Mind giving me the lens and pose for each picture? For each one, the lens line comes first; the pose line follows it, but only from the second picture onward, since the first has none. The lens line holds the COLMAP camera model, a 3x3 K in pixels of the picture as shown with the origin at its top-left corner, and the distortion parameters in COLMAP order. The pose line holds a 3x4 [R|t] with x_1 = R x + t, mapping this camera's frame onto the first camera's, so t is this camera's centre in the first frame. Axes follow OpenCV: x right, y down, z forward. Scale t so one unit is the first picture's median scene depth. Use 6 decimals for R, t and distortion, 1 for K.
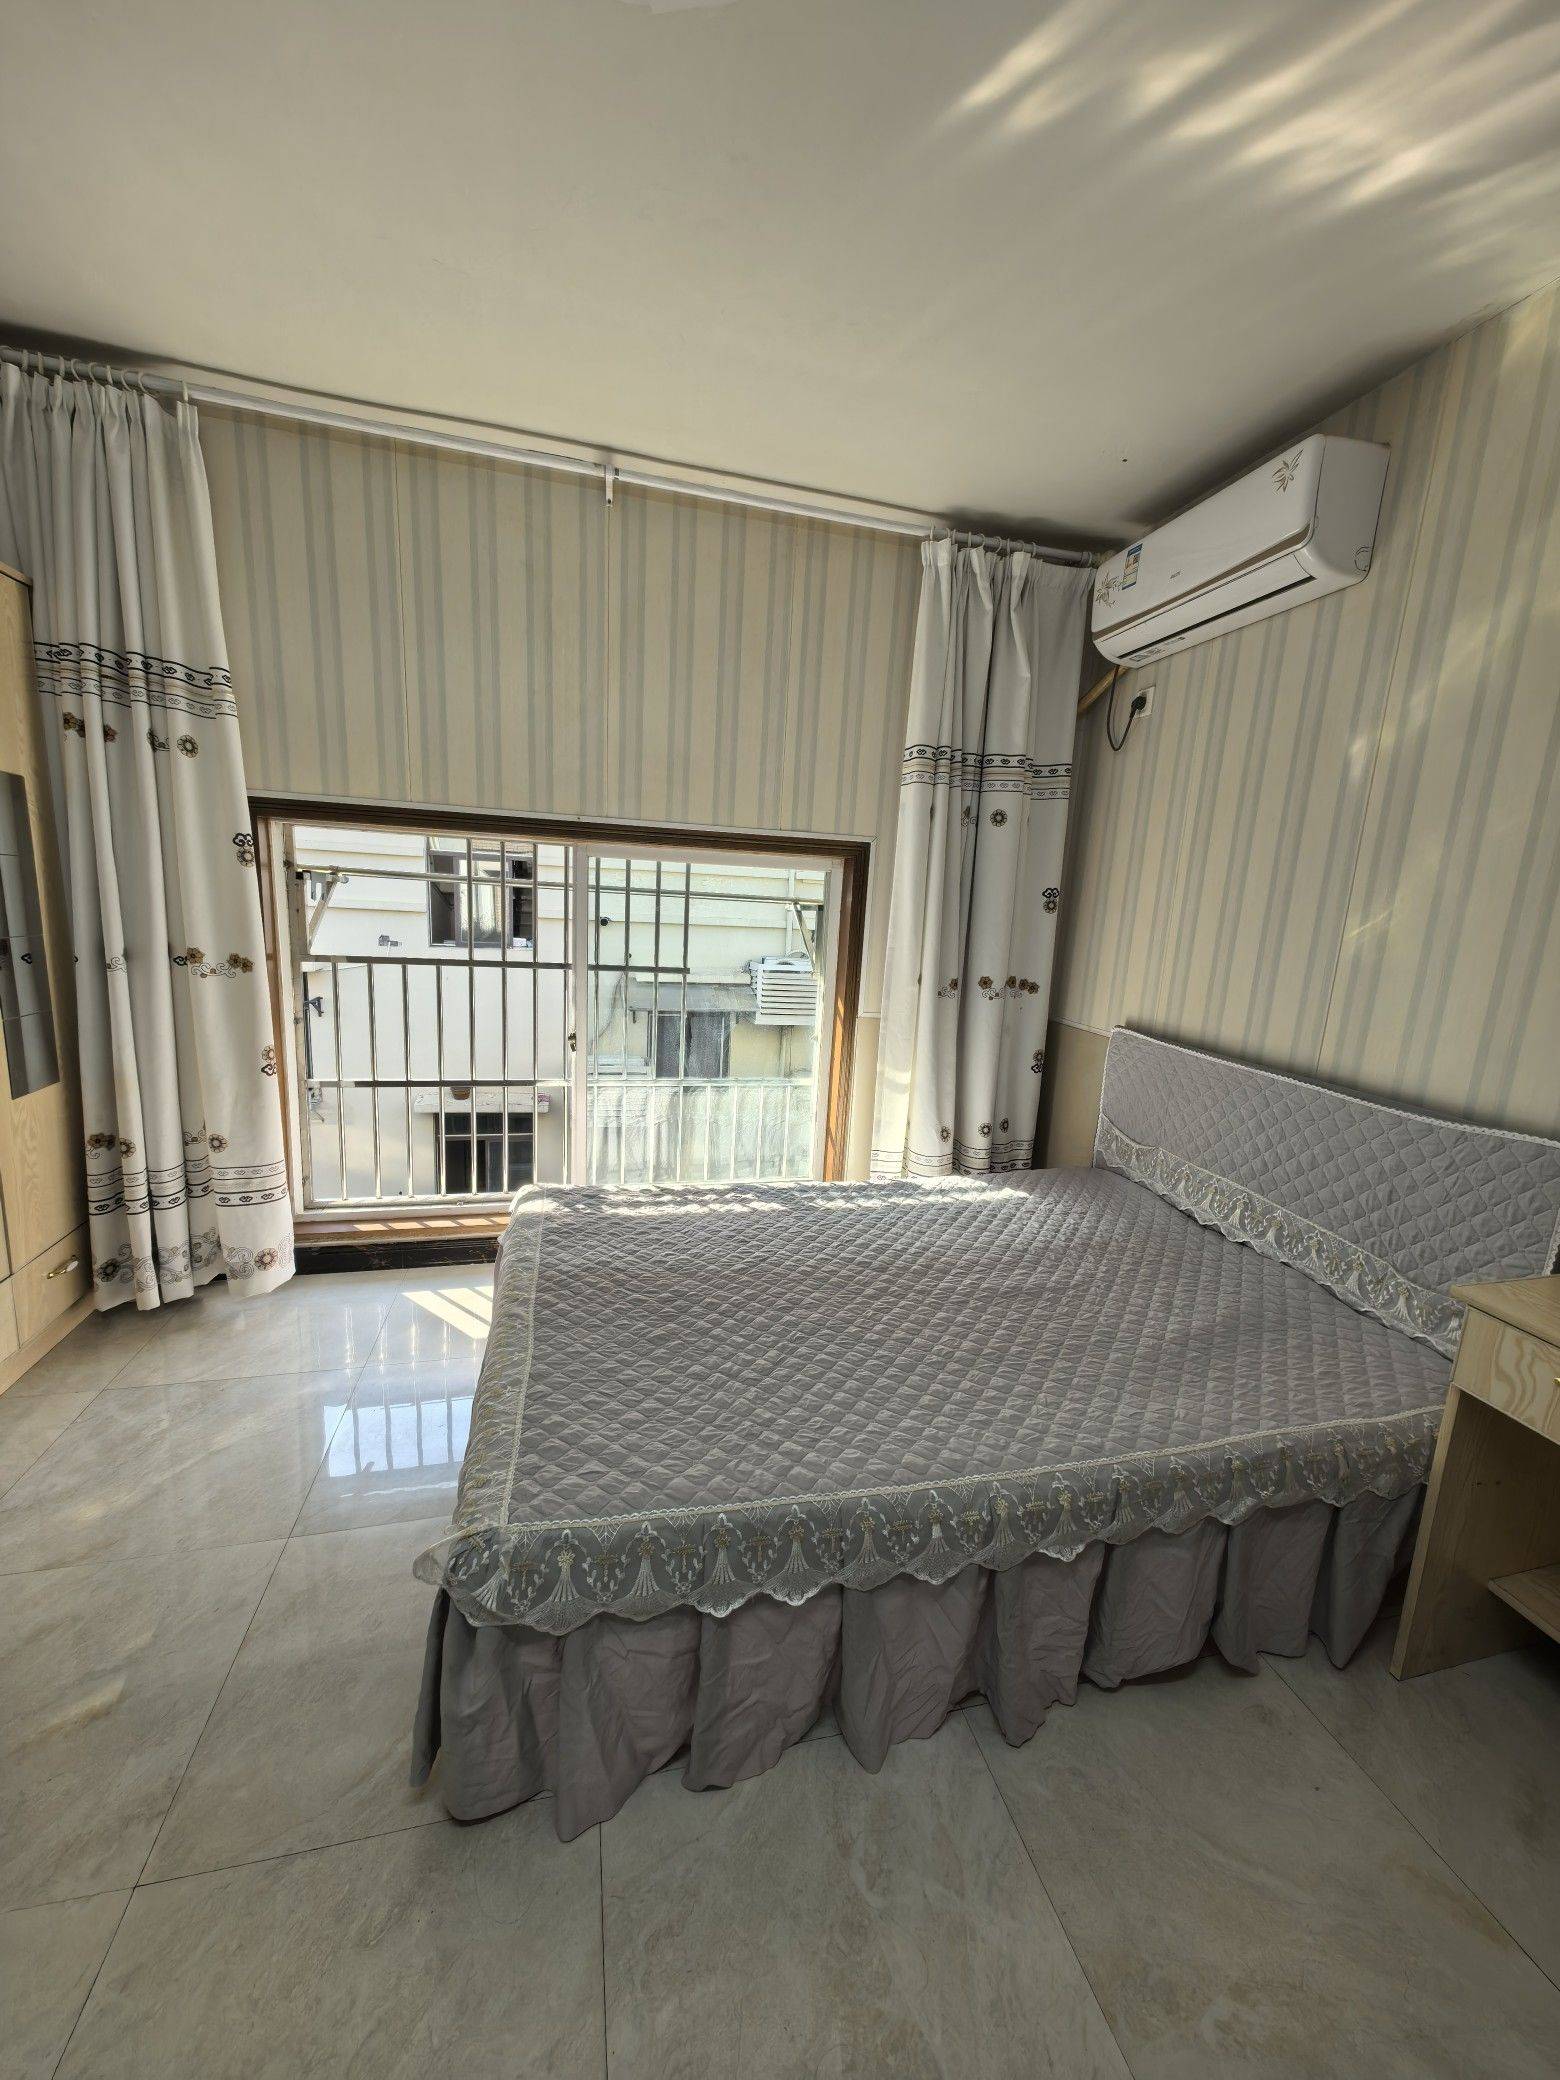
lens RADIAL K [[790.5, 0, 782.9], [0, 790.5, 1058.6], [0, 0, 1]] dist [0.013377, -0.002808]
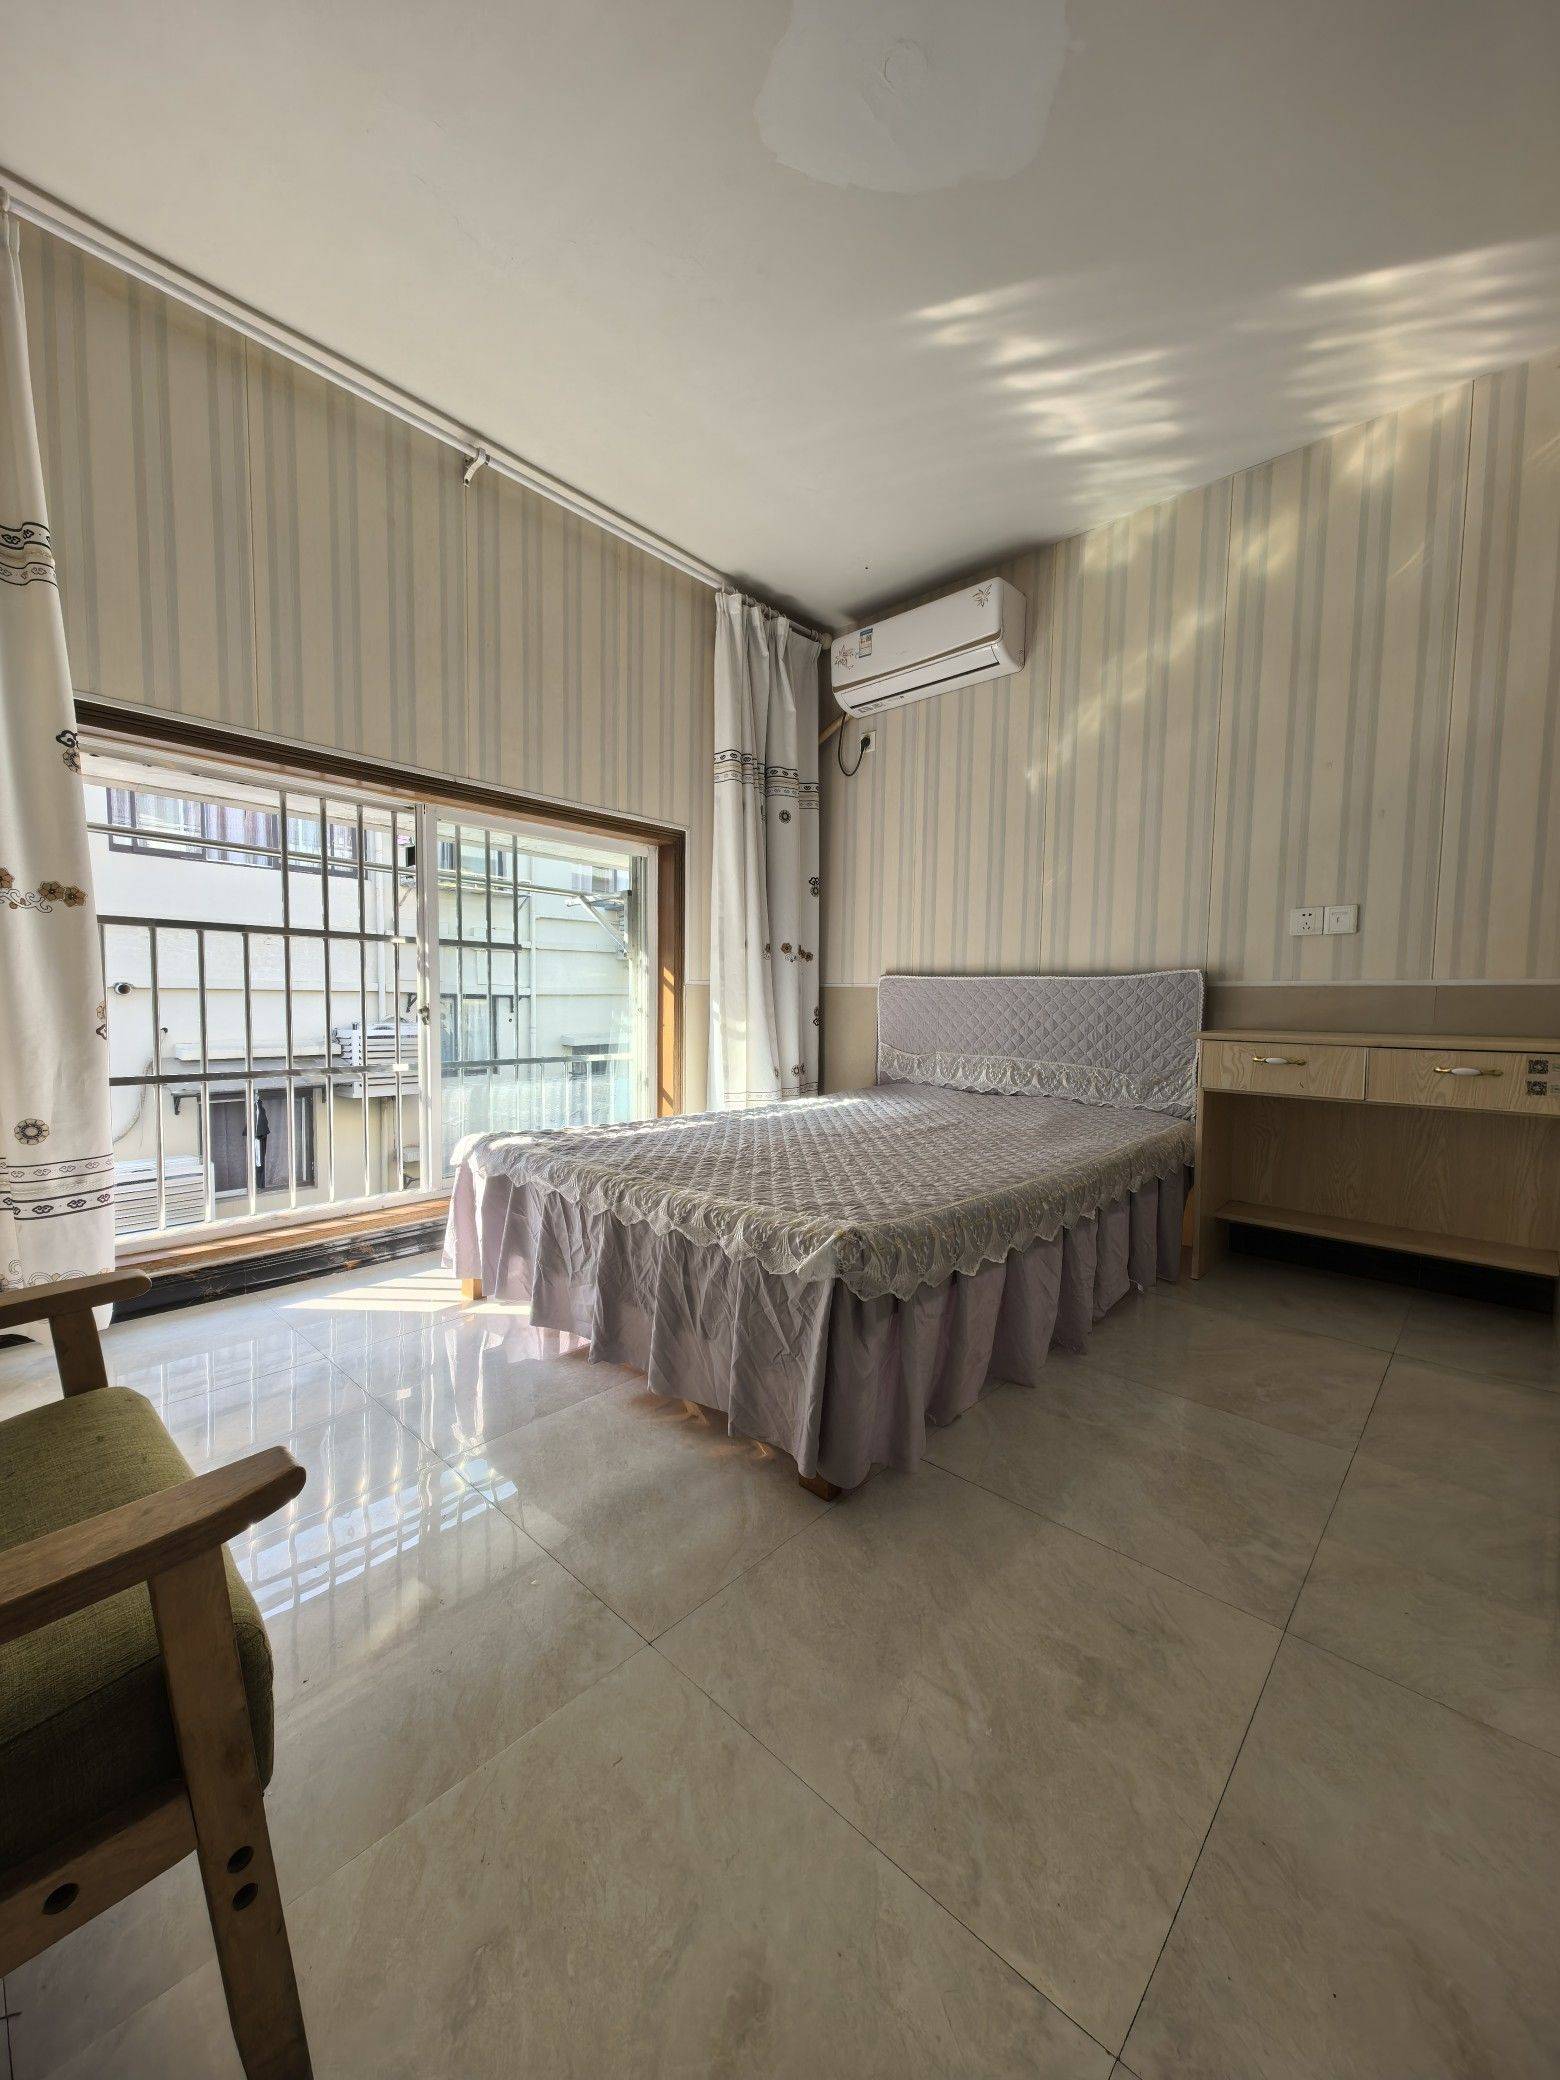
lens RADIAL K [[790.5, 0, 773.5], [0, 790.5, 1062.6], [0, 0, 1]] dist [0.013377, -0.002808]
pose [[0.837029, -0.083783, 0.540706, -0.492758], [0.141500, 0.987736, -0.065996, 0.177272], [-0.528545, 0.131751, 0.838619, 0.002543]]
